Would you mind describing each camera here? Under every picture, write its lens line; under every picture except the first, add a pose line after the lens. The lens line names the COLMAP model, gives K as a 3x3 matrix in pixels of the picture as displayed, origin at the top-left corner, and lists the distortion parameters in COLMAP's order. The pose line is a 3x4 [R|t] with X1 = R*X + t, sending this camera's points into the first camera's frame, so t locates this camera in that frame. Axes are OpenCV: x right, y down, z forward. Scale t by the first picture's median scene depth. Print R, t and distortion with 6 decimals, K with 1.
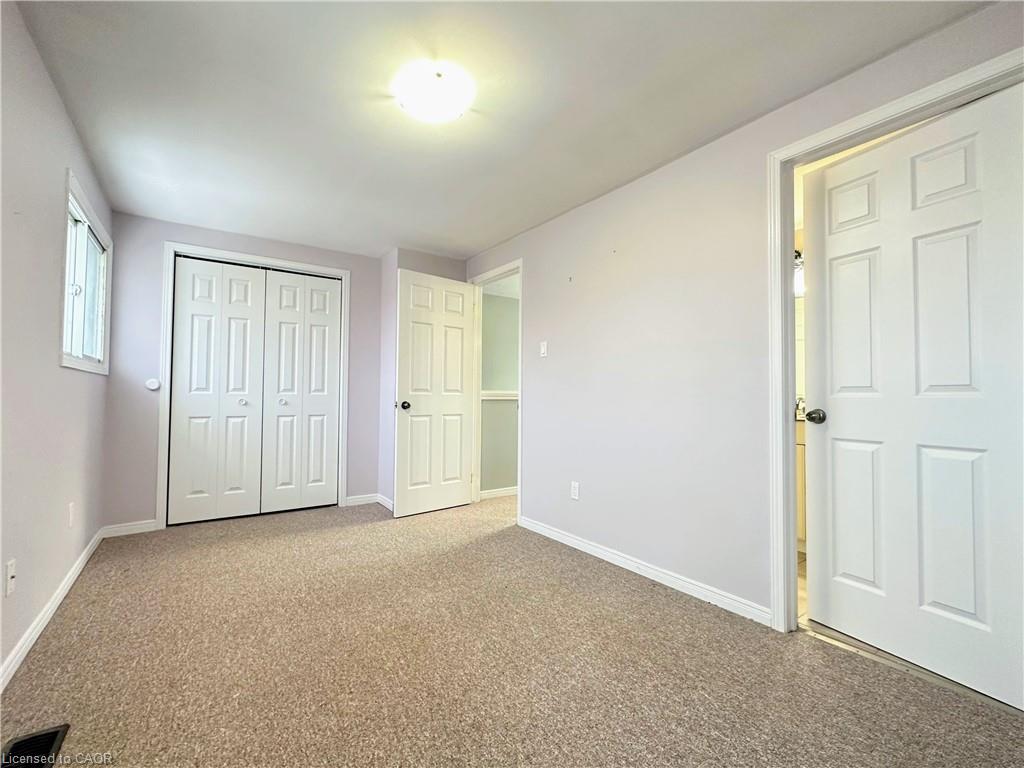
lens RADIAL K [[412.0, 0, 512.8], [0, 412.0, 385.9], [0, 0, 1]] dist [-0.003256, -0.000476]
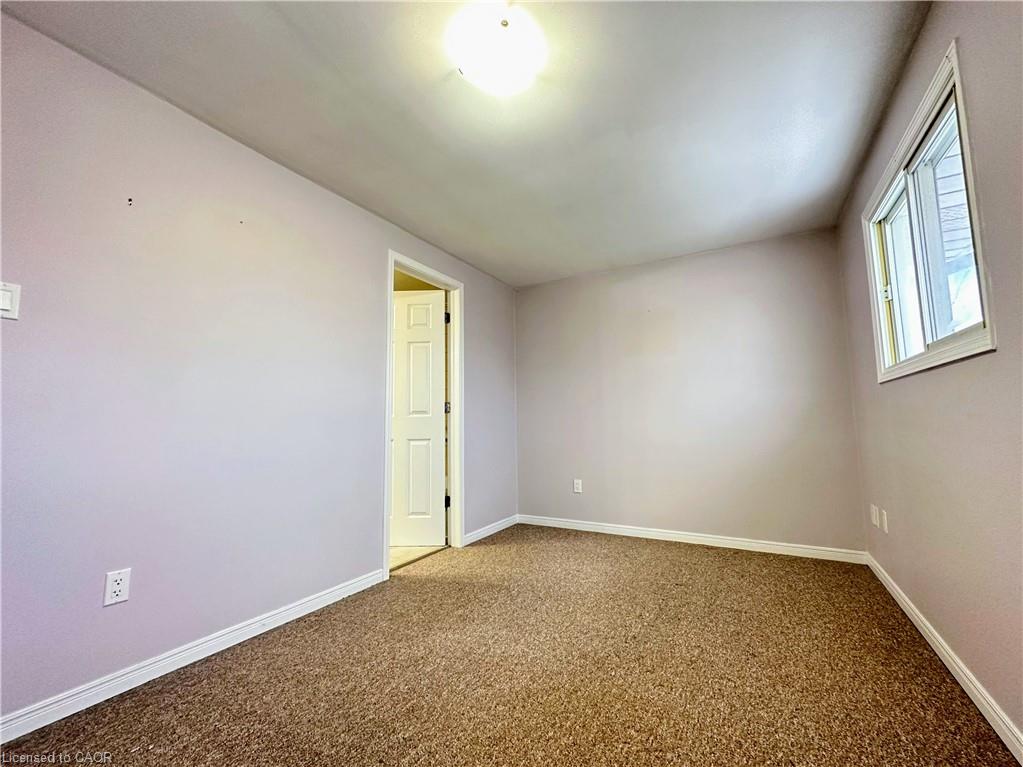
lens RADIAL K [[411.6, 0, 512.6], [0, 411.6, 380.4], [0, 0, 1]] dist [-0.003256, -0.000476]
pose [[-0.378460, 0.076763, 0.922429, -0.771215], [-0.033446, 0.994770, -0.096505, 0.031362], [-0.925013, -0.067375, -0.373913, 1.031961]]
